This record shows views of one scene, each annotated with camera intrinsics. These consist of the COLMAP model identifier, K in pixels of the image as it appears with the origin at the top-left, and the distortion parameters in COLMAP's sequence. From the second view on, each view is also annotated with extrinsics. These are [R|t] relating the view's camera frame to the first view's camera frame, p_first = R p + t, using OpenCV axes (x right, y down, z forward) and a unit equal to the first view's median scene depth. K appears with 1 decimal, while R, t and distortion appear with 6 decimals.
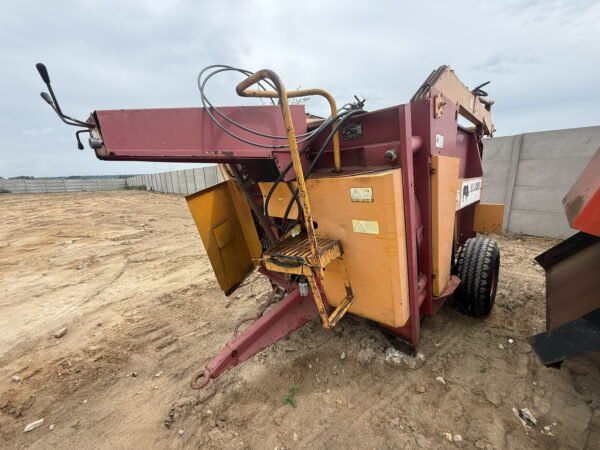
lens RADIAL K [[239.6, 0, 295.5], [0, 239.6, 228.1], [0, 0, 1]] dist [0.001403, -0.000372]
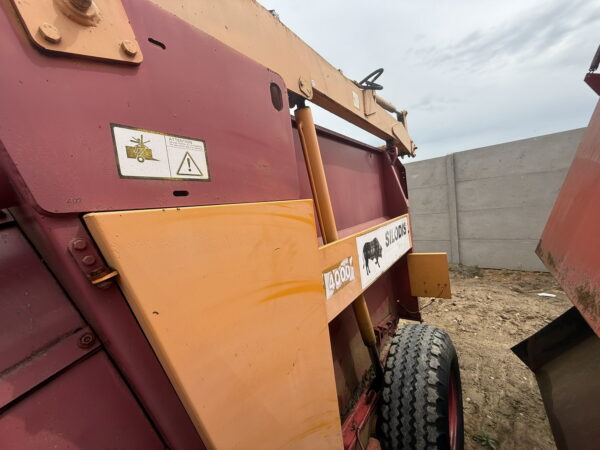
lens RADIAL K [[239.6, 0, 298.7], [0, 239.6, 227.8], [0, 0, 1]] dist [0.001403, -0.000372]
pose [[0.985512, -0.101644, 0.135772, 0.487886], [0.119913, 0.983704, -0.133966, -0.154198], [-0.119942, 0.148306, 0.981641, 0.494464]]
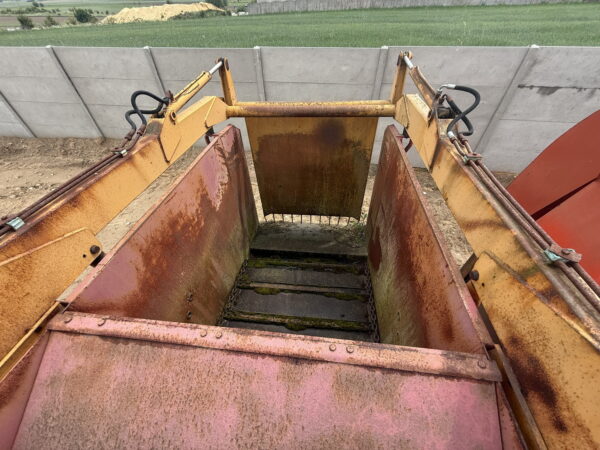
lens RADIAL K [[239.6, 0, 295.9], [0, 239.6, 225.4], [0, 0, 1]] dist [0.001403, -0.000372]
pose [[0.778542, -0.415730, 0.470150, 0.194469], [0.131936, 0.840810, 0.525007, -0.712389], [-0.613568, -0.346710, 0.709455, 0.847791]]
